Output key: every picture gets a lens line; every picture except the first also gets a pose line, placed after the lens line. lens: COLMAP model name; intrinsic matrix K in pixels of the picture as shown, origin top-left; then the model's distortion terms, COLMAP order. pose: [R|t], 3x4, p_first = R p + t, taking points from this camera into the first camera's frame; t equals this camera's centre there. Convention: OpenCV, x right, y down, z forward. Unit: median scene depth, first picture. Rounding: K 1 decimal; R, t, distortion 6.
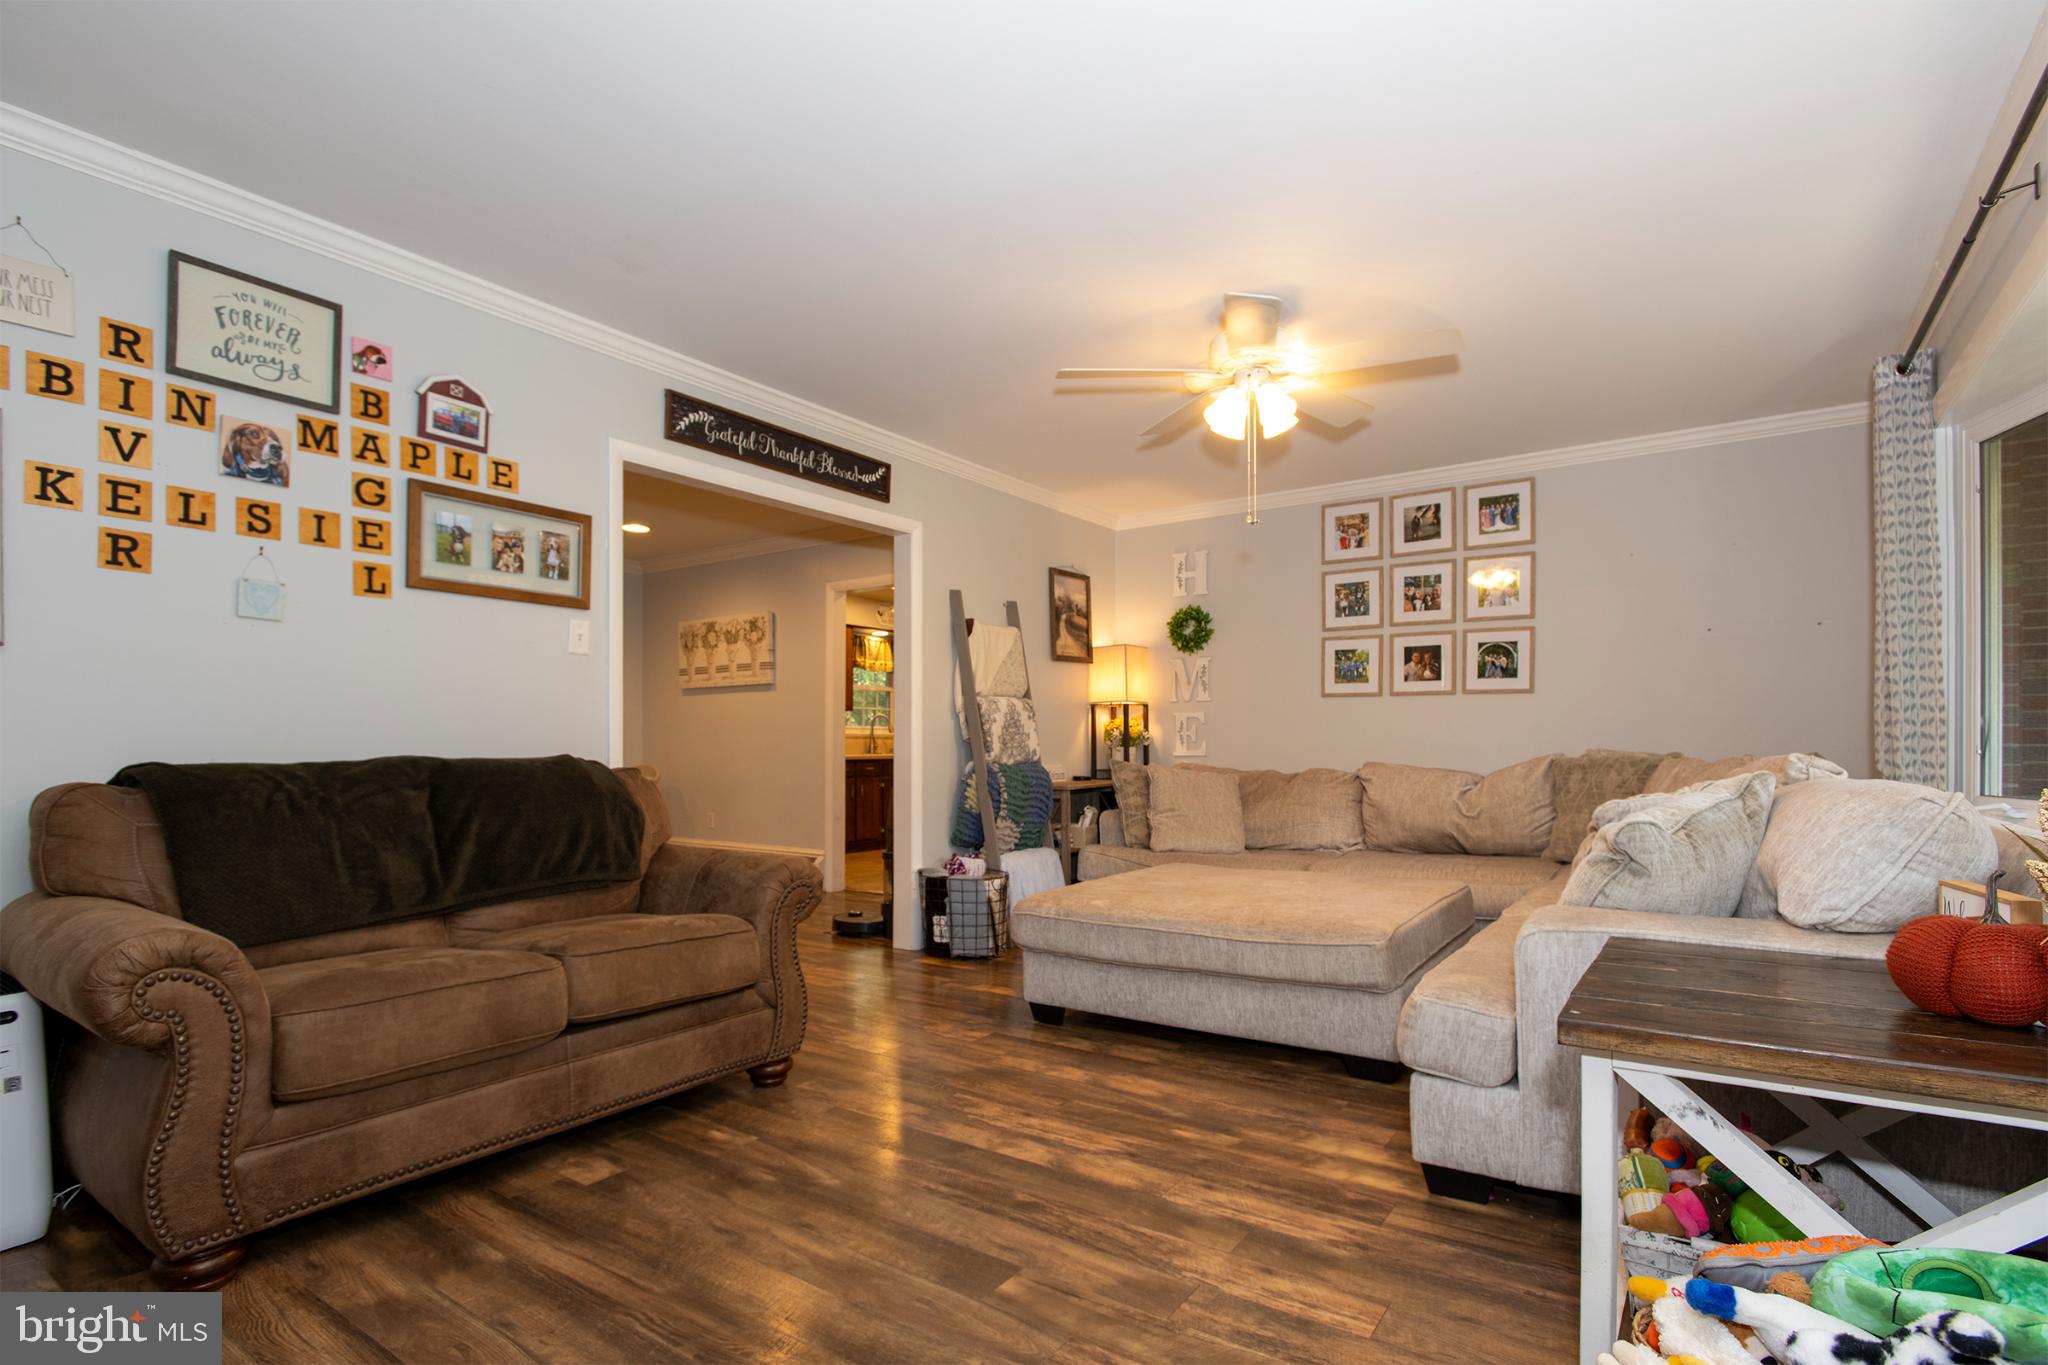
lens RADIAL K [[1002.7, 0, 1007.7], [0, 1002.7, 739.3], [0, 0, 1]] dist [-0.003926, 0.000608]
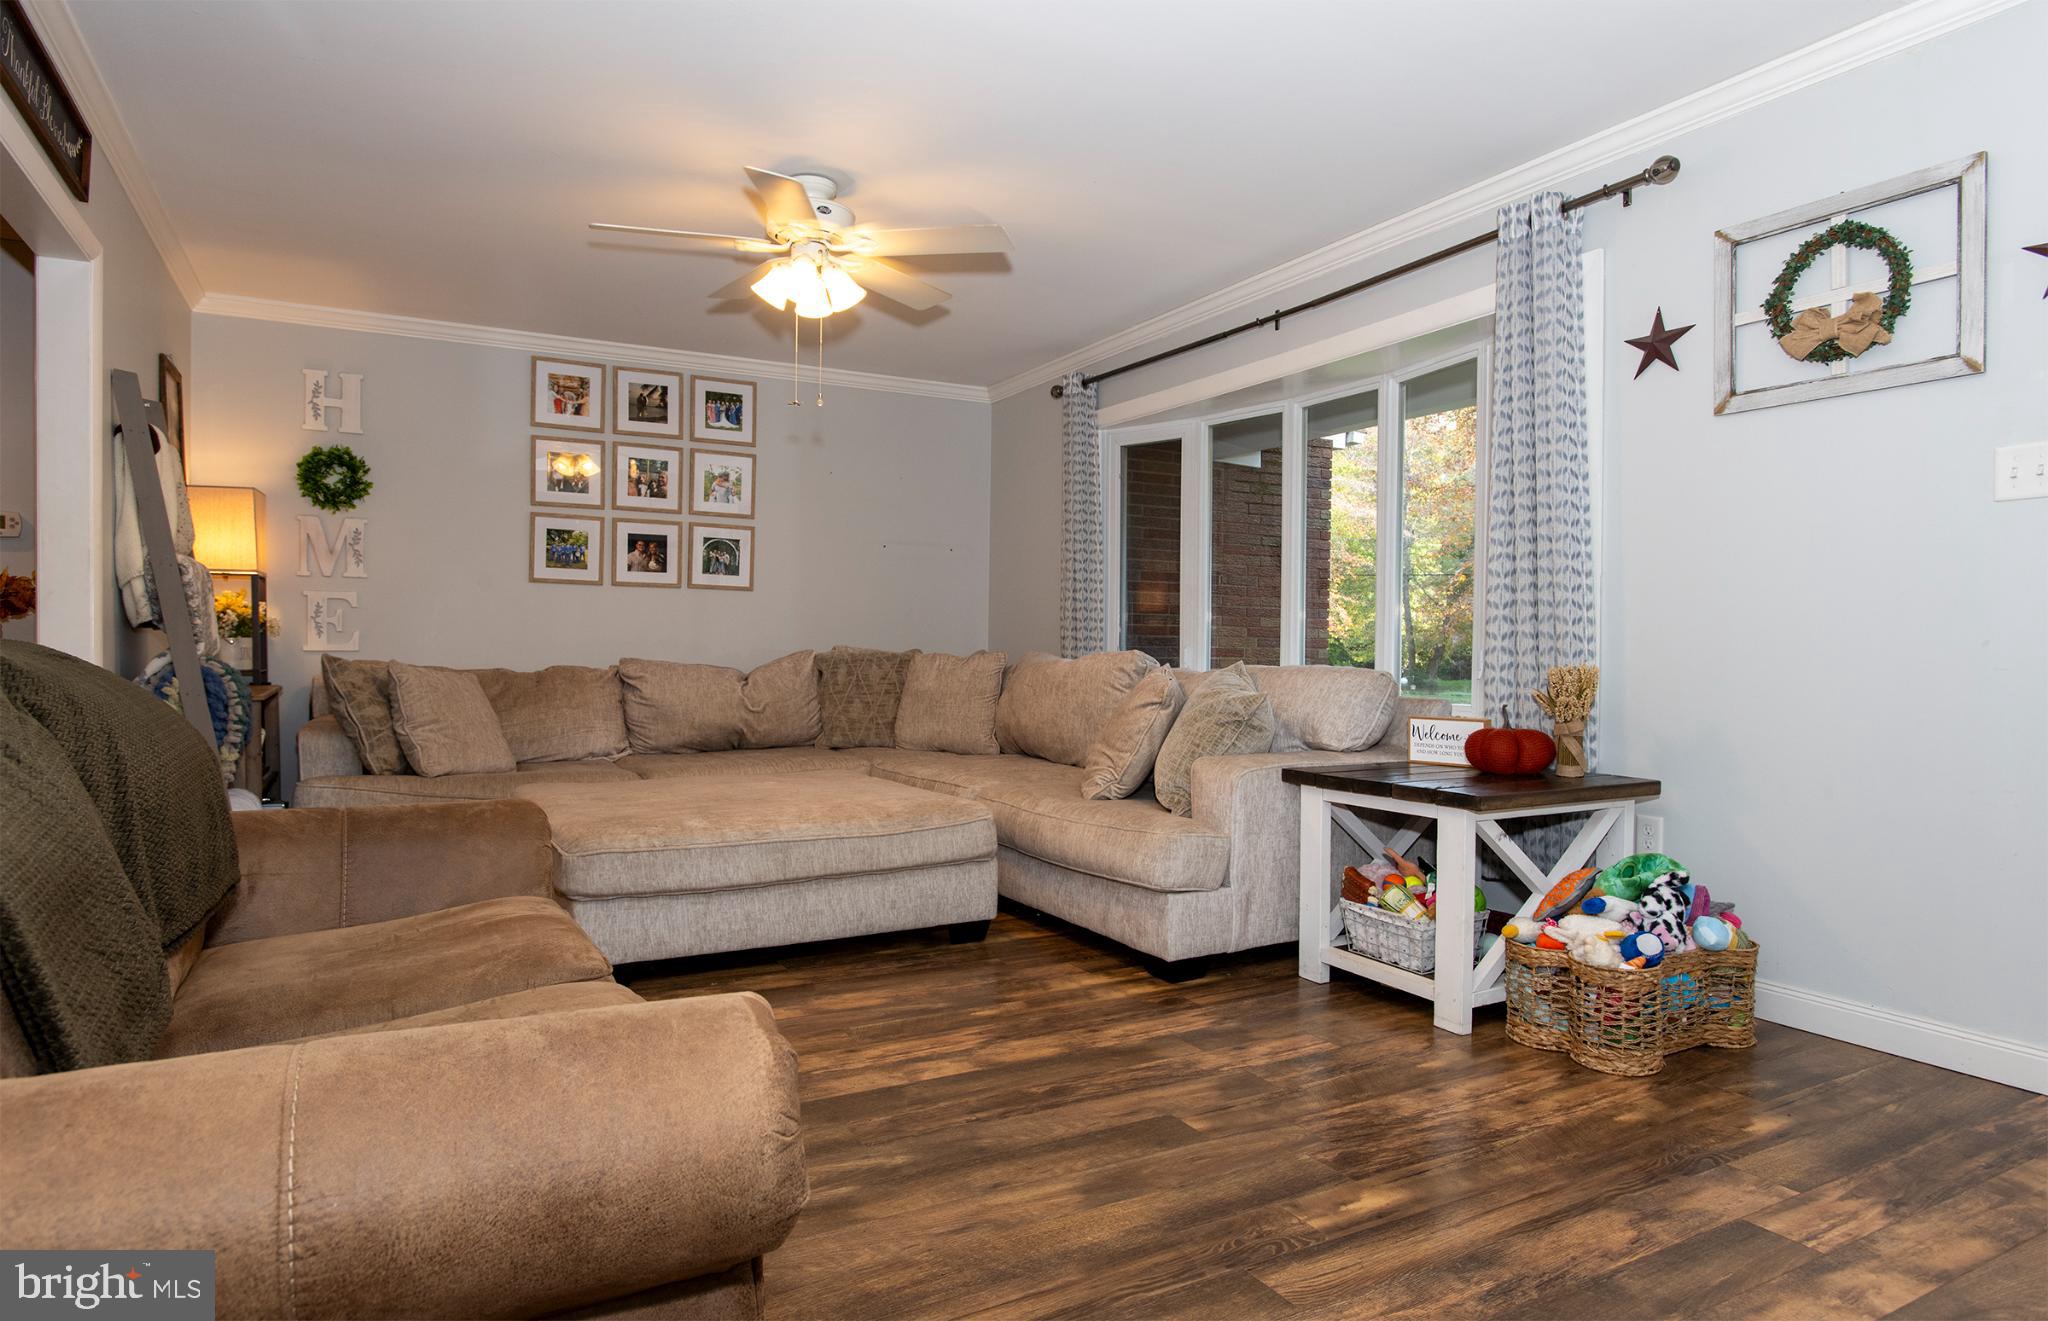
lens RADIAL K [[1166.4, 0, 1017.7], [0, 1166.4, 661.3], [0, 0, 1]] dist [-0.019863, 0.000906]
pose [[0.446507, -0.003154, 0.894775, -0.431183], [-0.015684, 0.999813, 0.011351, 0.008146], [-0.894643, -0.019102, 0.446374, 0.214958]]
